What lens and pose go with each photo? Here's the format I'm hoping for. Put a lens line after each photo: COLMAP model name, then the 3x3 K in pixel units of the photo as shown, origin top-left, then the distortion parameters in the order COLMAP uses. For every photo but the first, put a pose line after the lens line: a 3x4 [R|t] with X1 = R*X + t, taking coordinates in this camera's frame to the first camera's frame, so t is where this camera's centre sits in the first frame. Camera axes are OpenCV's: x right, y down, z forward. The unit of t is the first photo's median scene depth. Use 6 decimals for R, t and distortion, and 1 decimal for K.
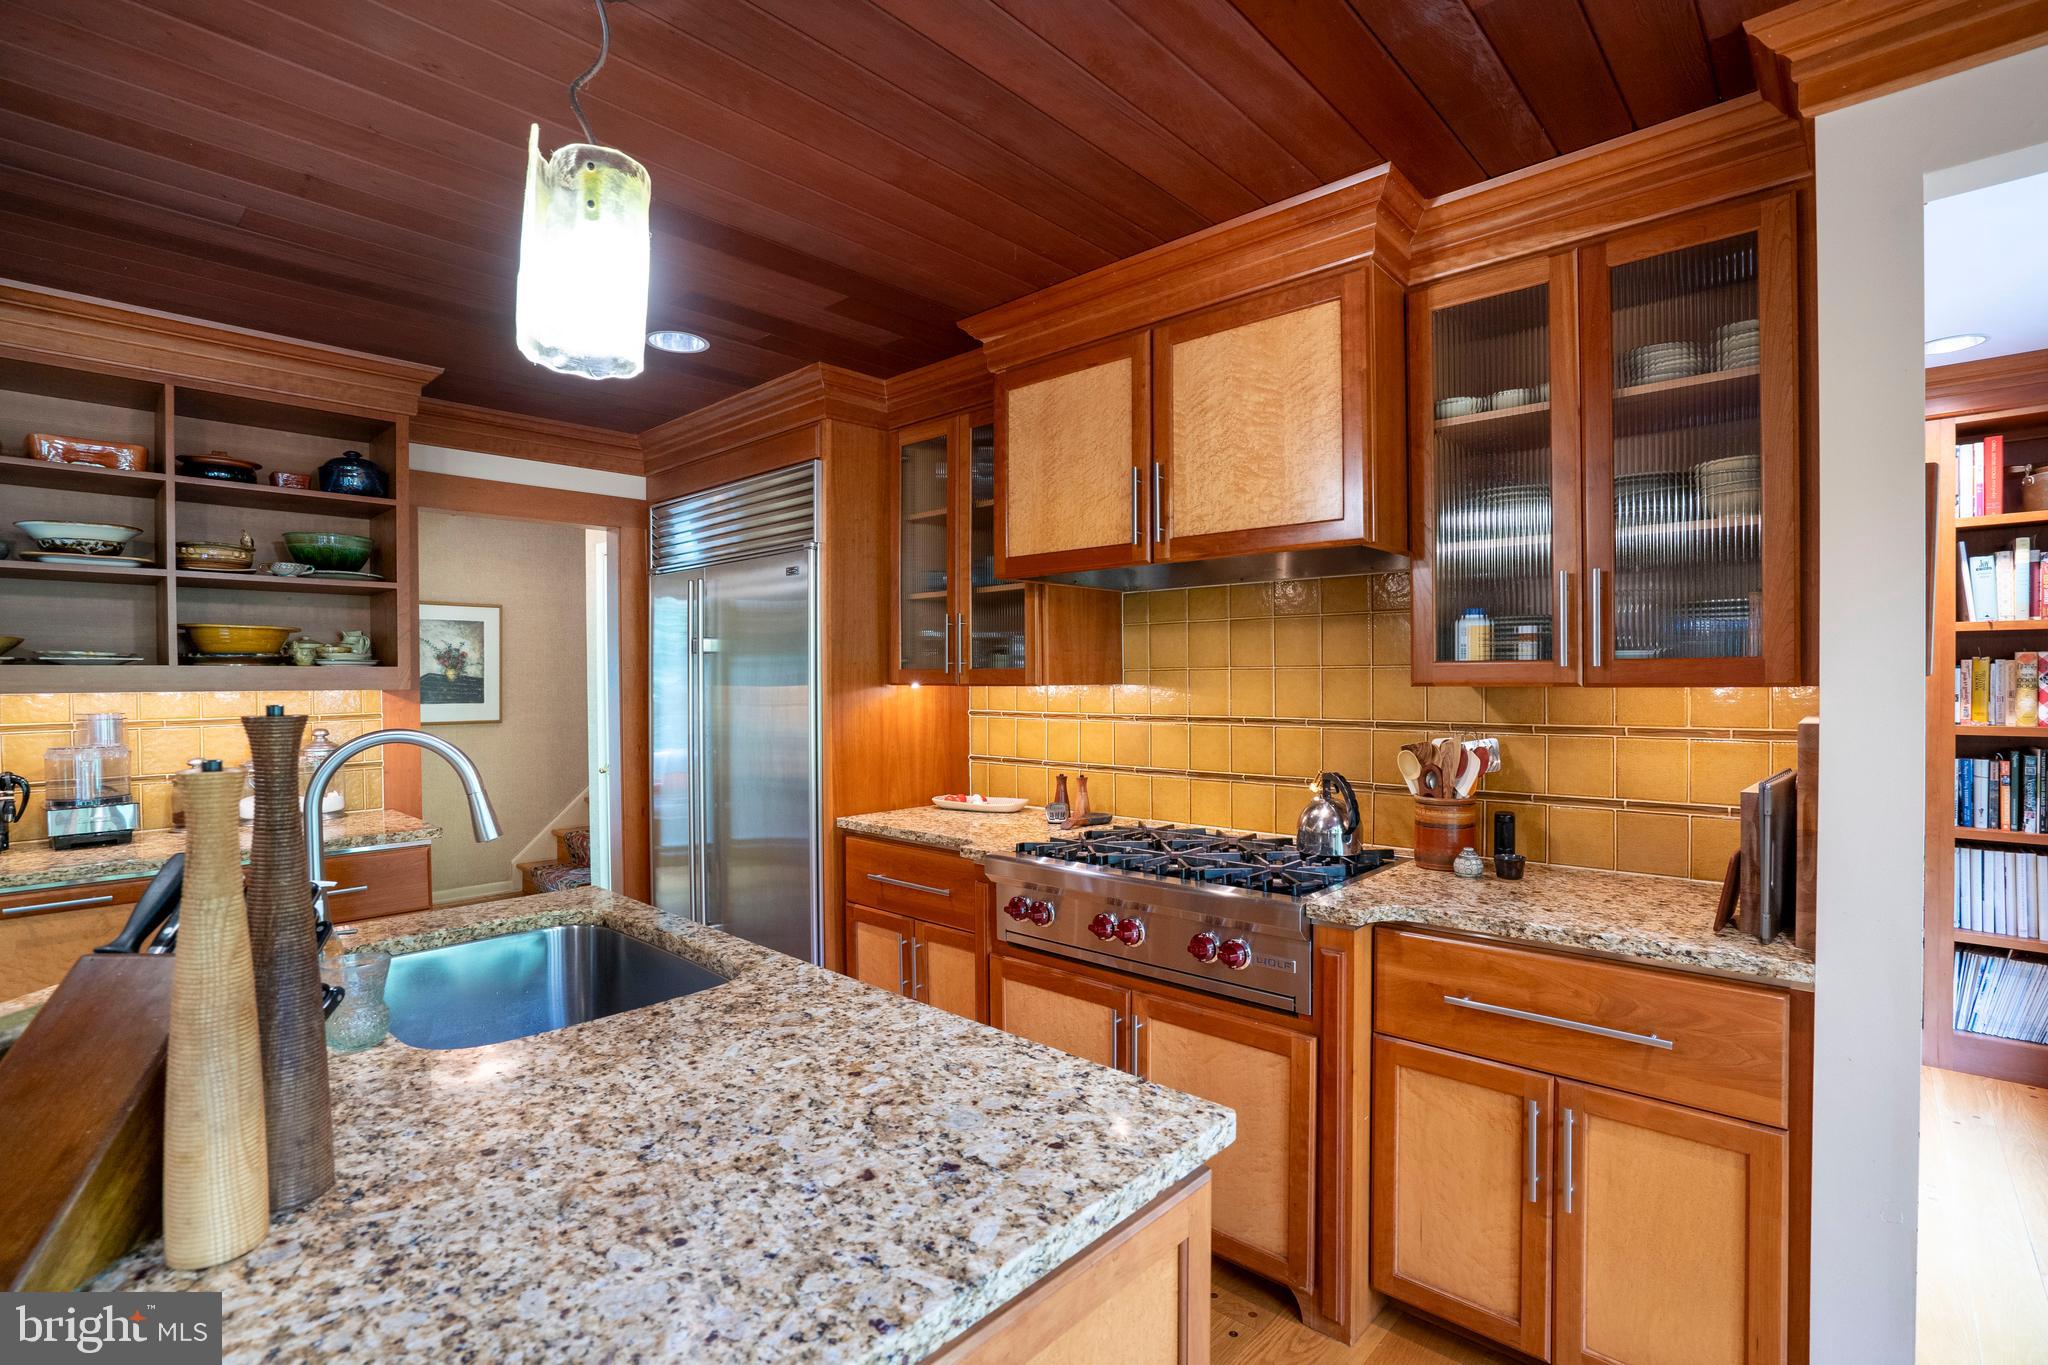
lens RADIAL K [[952.6, 0, 1034.0], [0, 952.6, 682.4], [0, 0, 1]] dist [-0.028129, 0.004243]
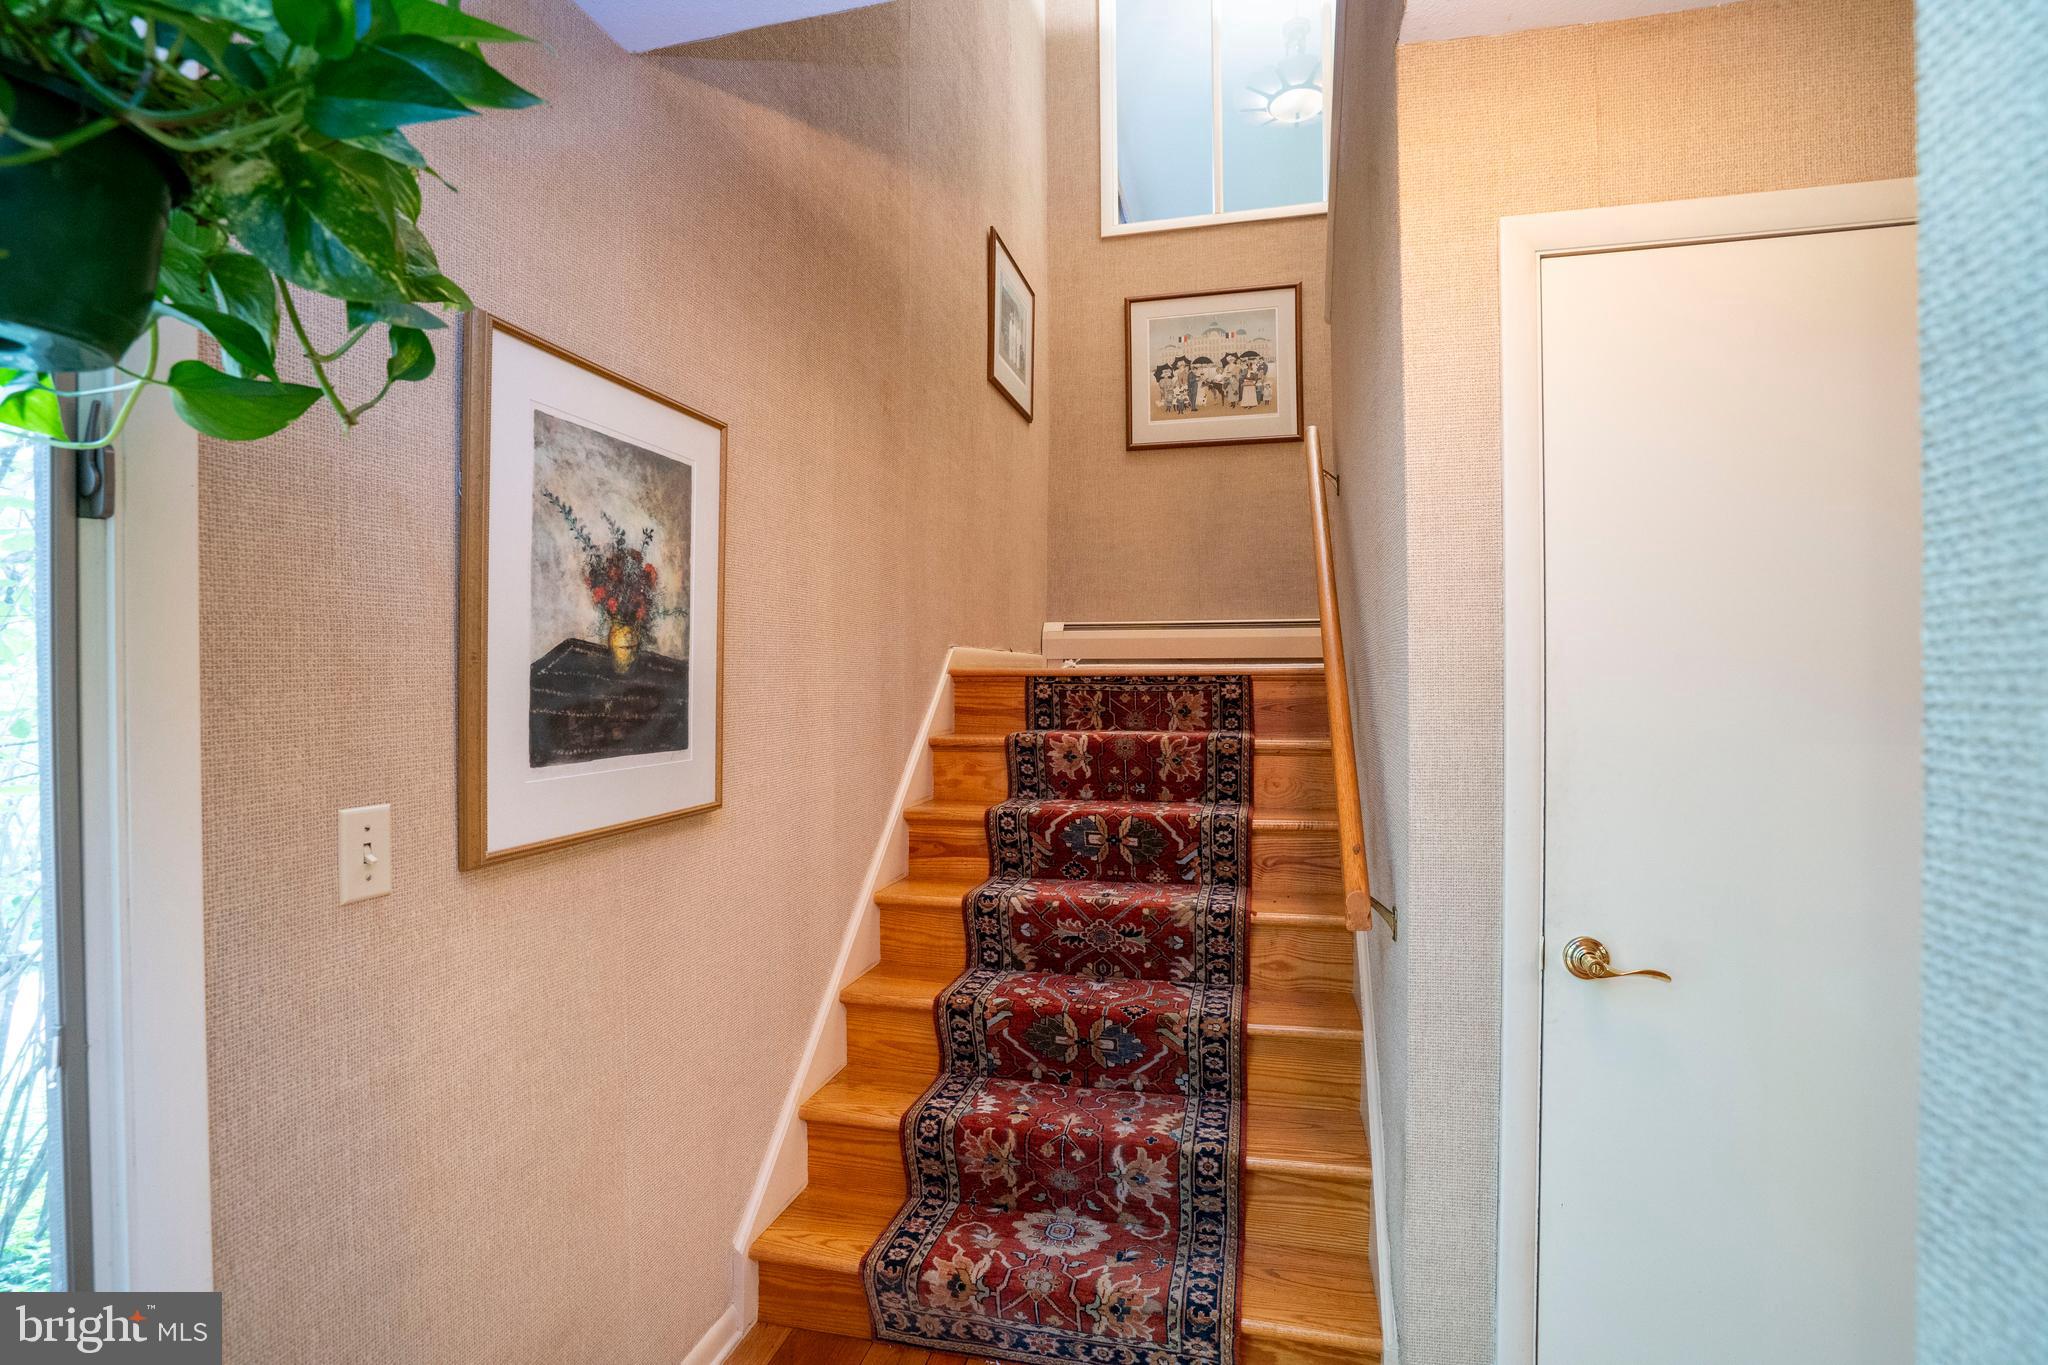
lens RADIAL K [[952.6, 0, 1026.1], [0, 952.6, 686.4], [0, 0, 1]] dist [-0.028129, 0.004243]
pose [[0.880561, 0.006268, 0.473891, -1.420323], [-0.004057, 0.999976, -0.005690, 0.009195], [-0.473915, 0.003088, 0.880565, 1.567352]]
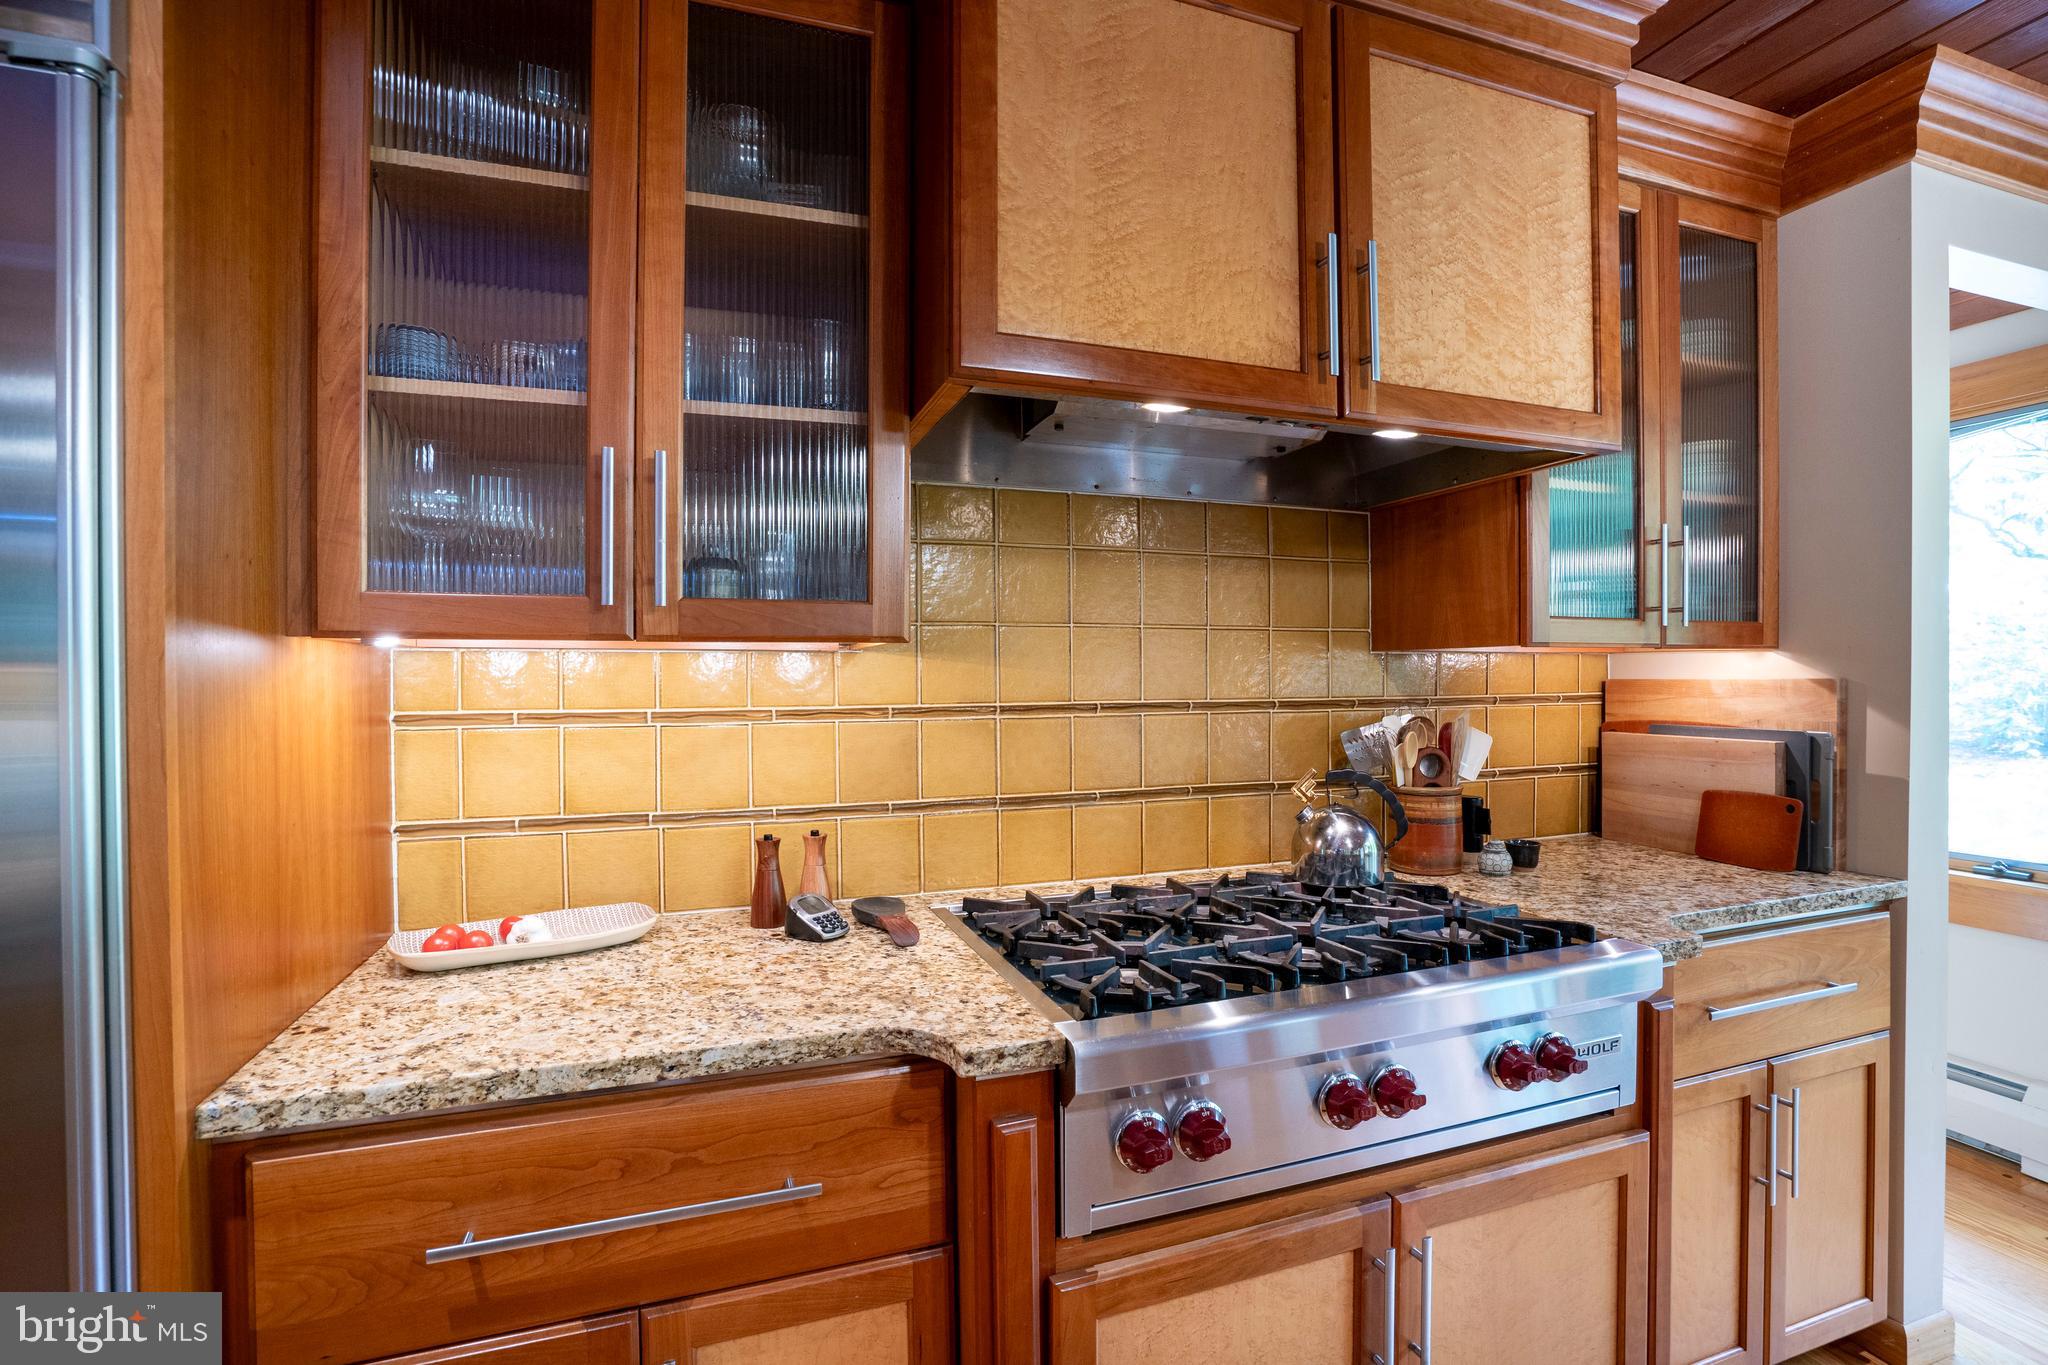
lens RADIAL K [[952.6, 0, 1016.7], [0, 952.6, 676.3], [0, 0, 1]] dist [-0.028129, 0.004243]
pose [[0.480213, 0.003478, 0.877145, -0.413109], [0.006467, 0.999951, -0.007505, 0.026249], [-0.877128, 0.009277, 0.480167, 0.823219]]
